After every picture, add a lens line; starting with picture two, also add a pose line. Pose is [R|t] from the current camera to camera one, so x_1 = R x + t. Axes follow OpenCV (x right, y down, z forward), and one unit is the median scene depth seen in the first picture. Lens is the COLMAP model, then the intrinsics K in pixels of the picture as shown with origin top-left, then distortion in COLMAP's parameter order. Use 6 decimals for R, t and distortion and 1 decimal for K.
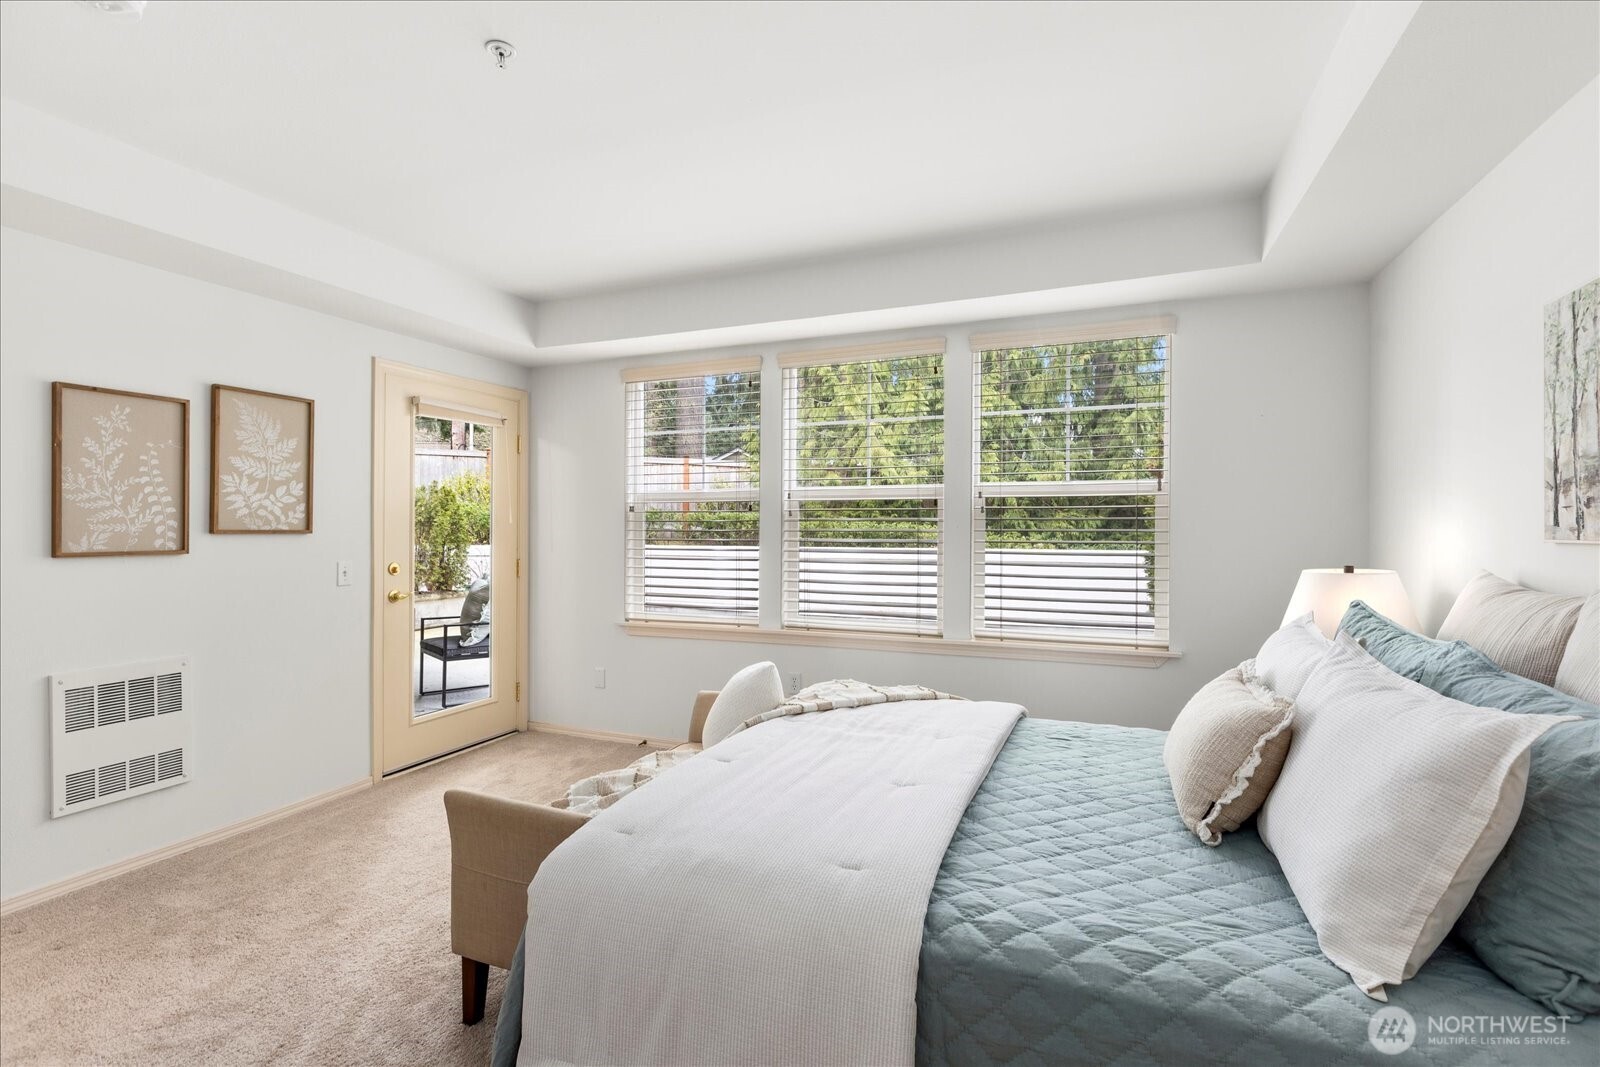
lens RADIAL K [[722.6, 0, 798.9], [0, 722.6, 522.0], [0, 0, 1]] dist [-0.014667, -0.000302]
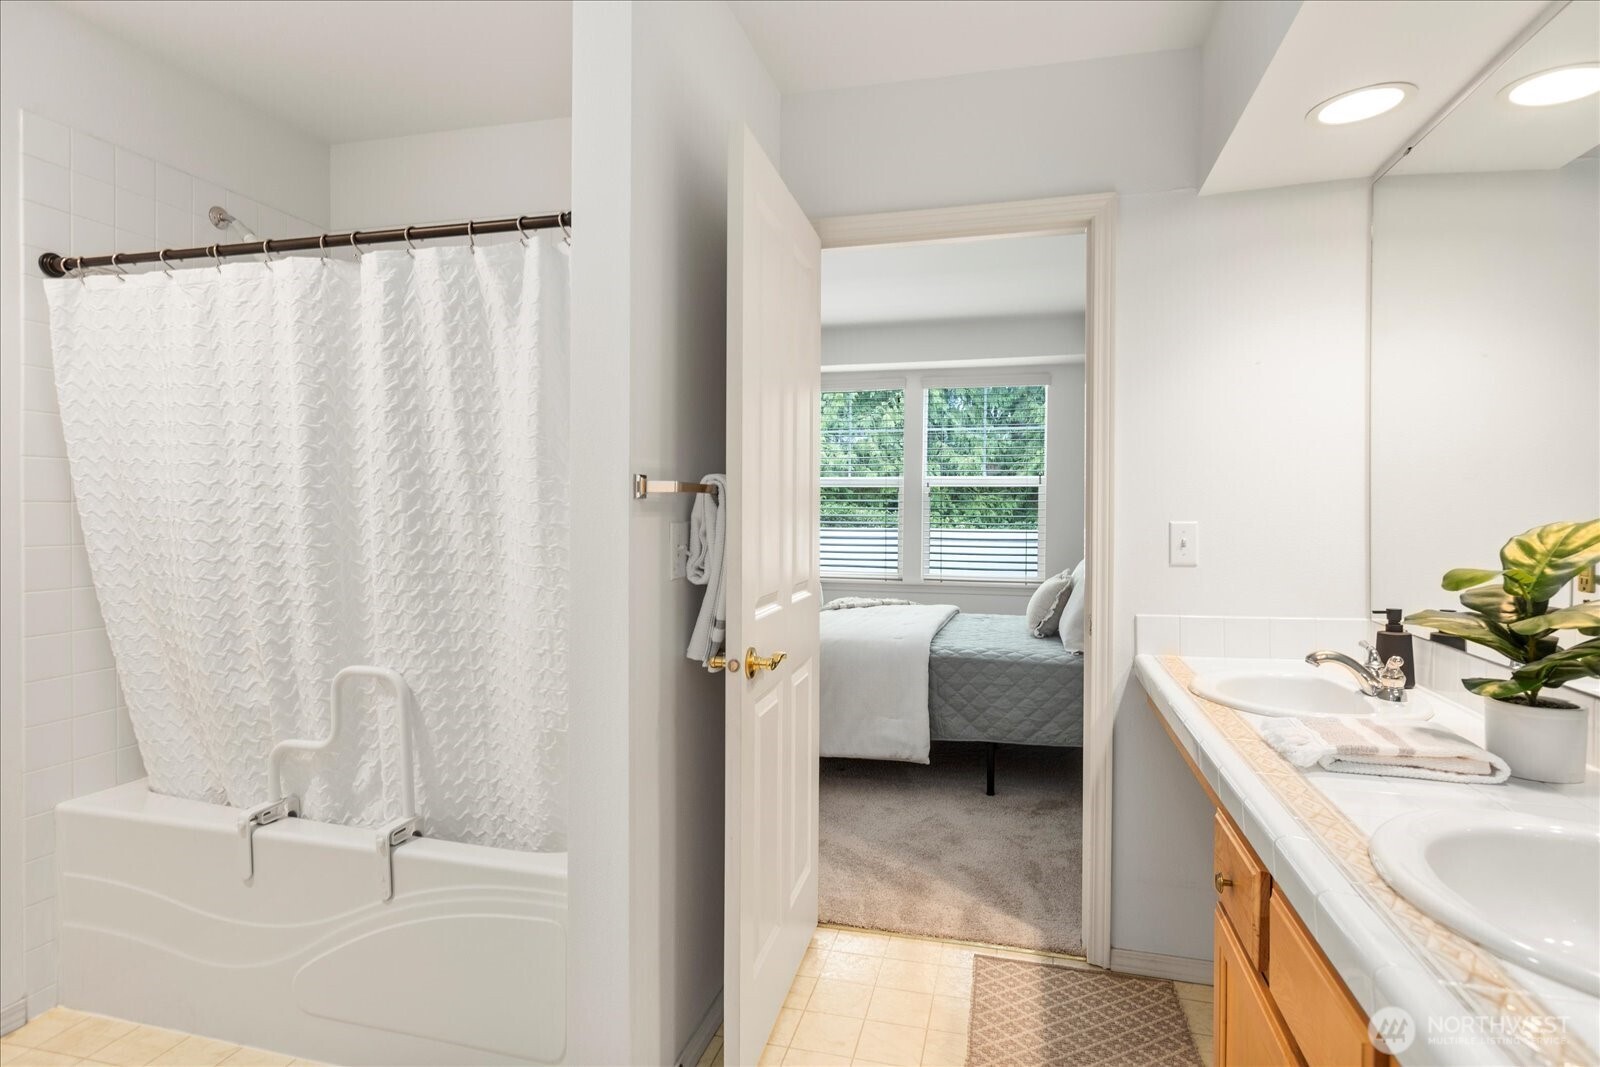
lens RADIAL K [[822.8, 0, 801.4], [0, 822.8, 510.4], [0, 0, 1]] dist [-0.000434, -0.000263]
pose [[0.991025, 0.004596, 0.133596, -0.230768], [-0.005678, 0.999954, 0.007717, 0.003631], [-0.133554, -0.008407, 0.991006, -0.641883]]
